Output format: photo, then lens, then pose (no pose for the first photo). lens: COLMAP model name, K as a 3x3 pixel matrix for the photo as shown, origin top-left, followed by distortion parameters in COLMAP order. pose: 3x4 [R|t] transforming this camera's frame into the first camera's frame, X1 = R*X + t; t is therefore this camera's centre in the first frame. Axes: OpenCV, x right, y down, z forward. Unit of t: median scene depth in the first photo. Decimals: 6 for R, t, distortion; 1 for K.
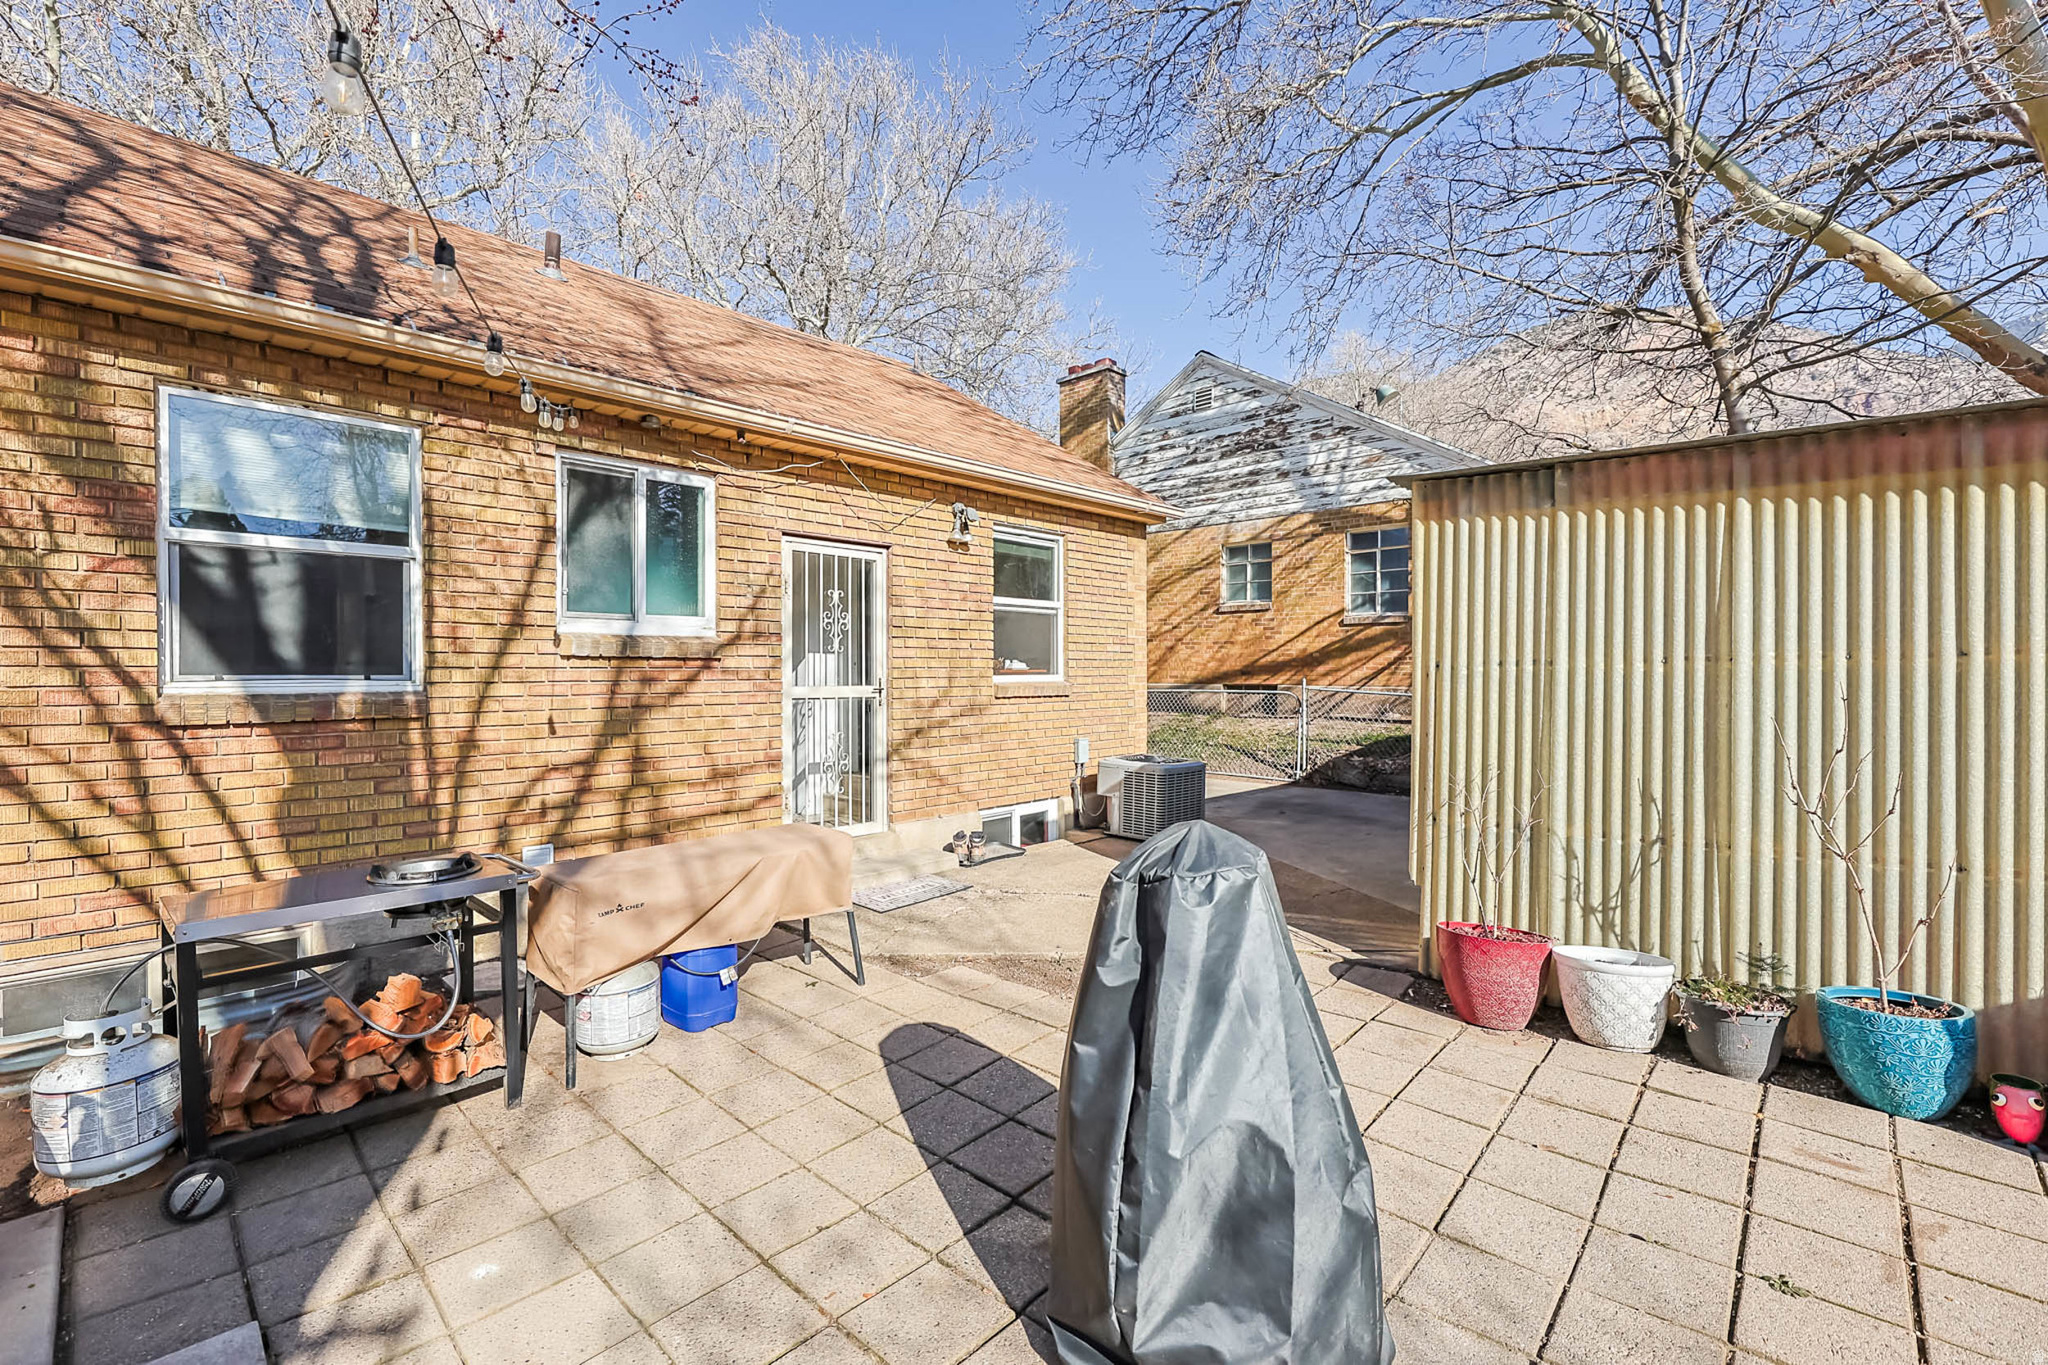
lens RADIAL K [[859.5, 0, 1018.6], [0, 859.5, 675.4], [0, 0, 1]] dist [-0.000605, -0.000097]
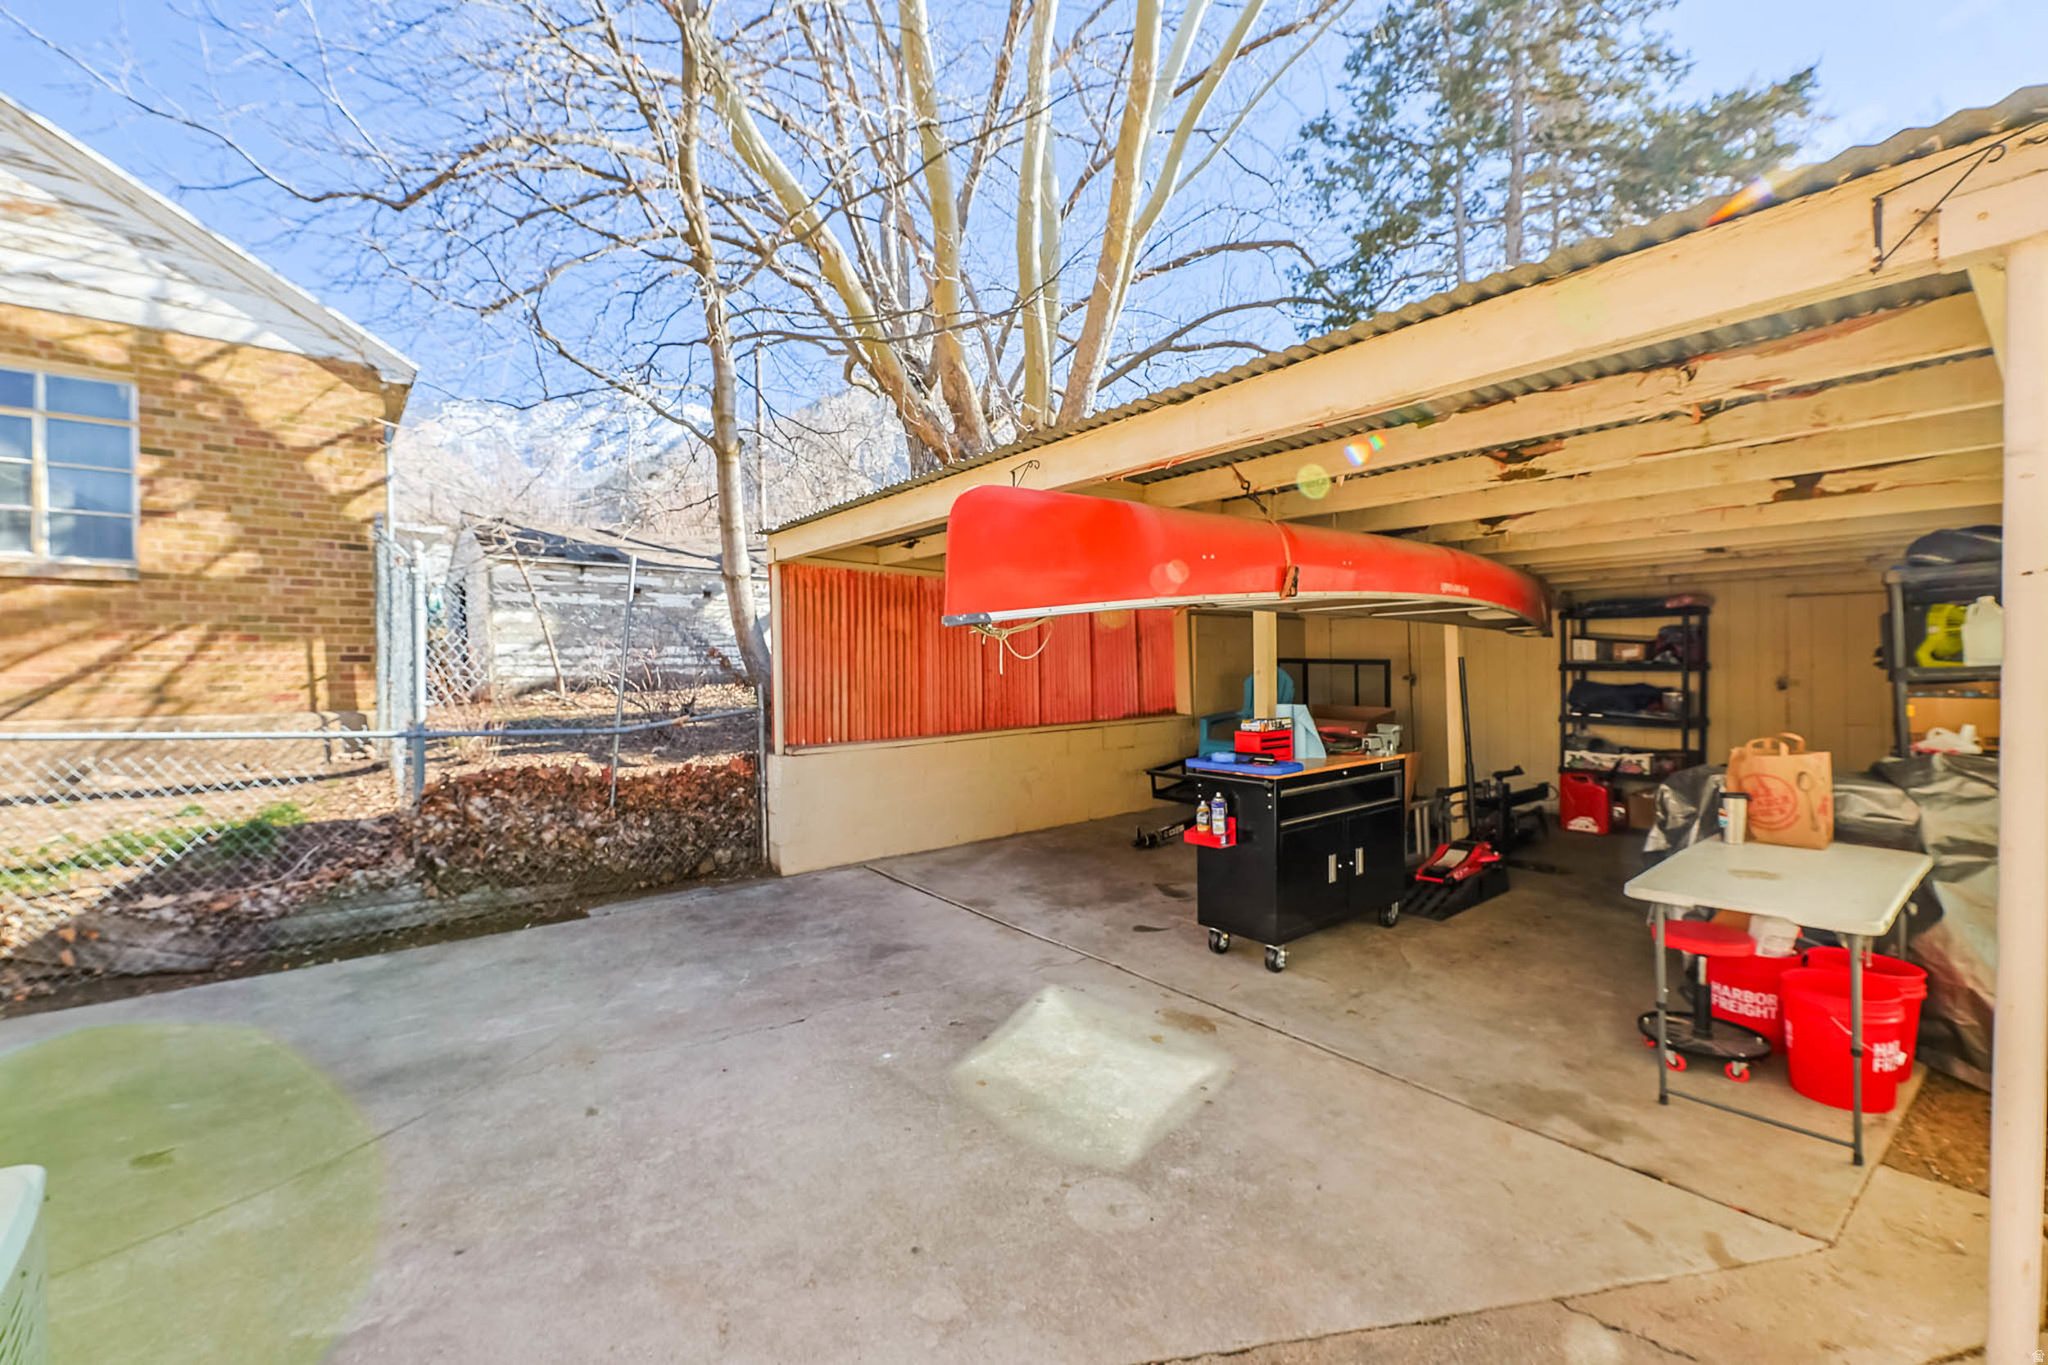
lens RADIAL K [[859.5, 0, 1025.5], [0, 859.5, 675.5], [0, 0, 1]] dist [-0.000605, -0.000097]
pose [[0.126981, -0.006862, 0.991881, 0.104819], [0.018482, 0.999819, 0.004551, -0.008869], [-0.991733, 0.017754, 0.127084, 1.185157]]
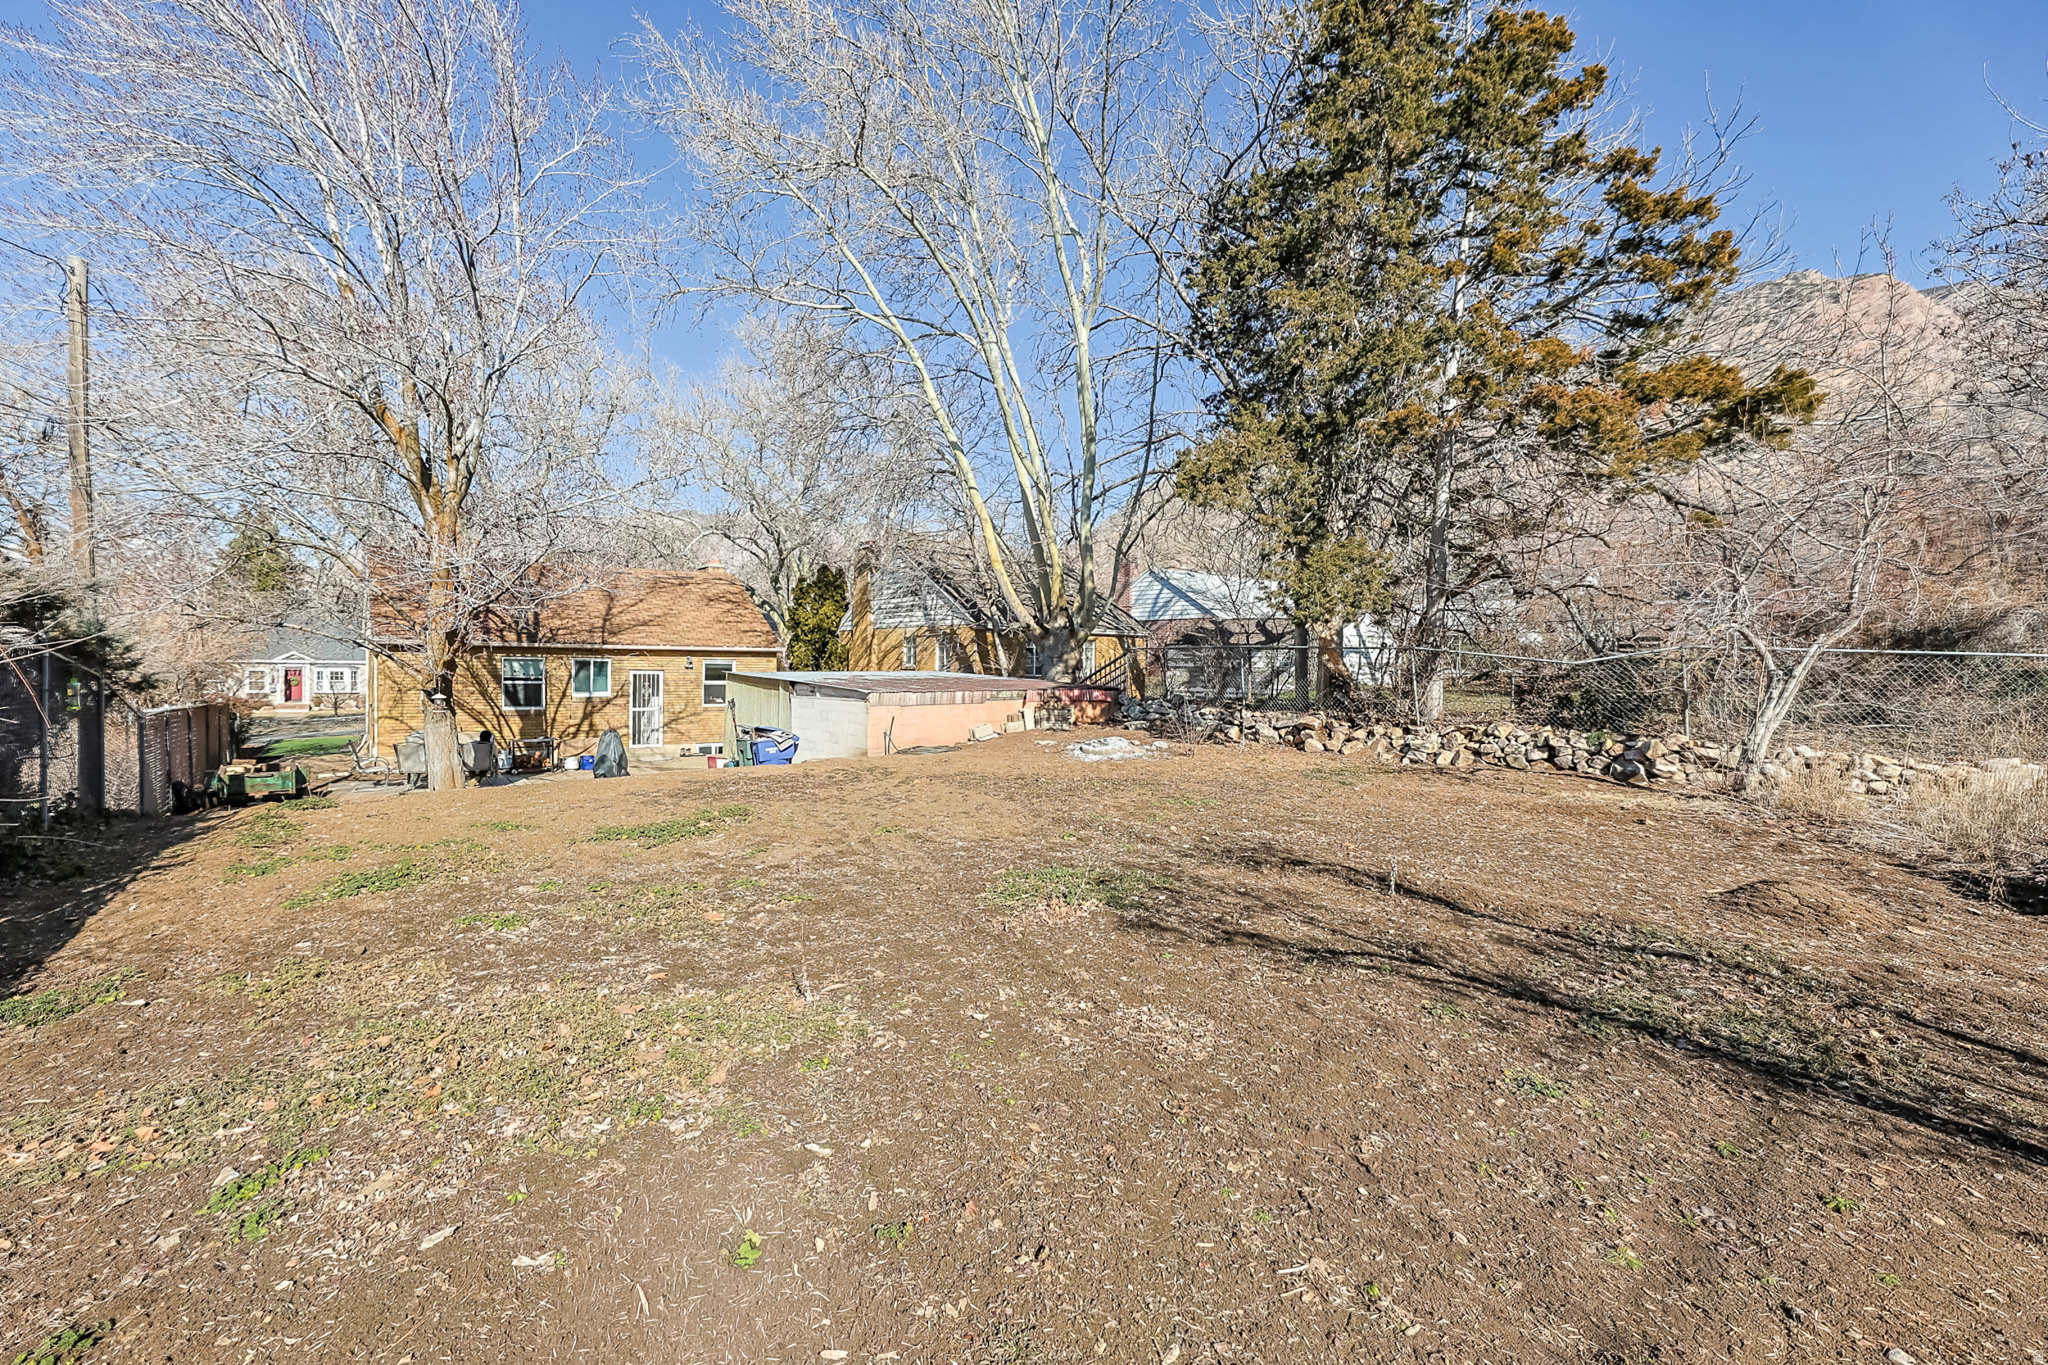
lens RADIAL K [[859.5, 0, 1030.2], [0, 859.5, 678.3], [0, 0, 1]] dist [-0.000605, -0.000097]
pose [[0.991276, 0.021892, -0.129969, 2.463937], [-0.020020, 0.999676, 0.015693, -0.264839], [0.130271, -0.012954, 0.991394, -3.216495]]
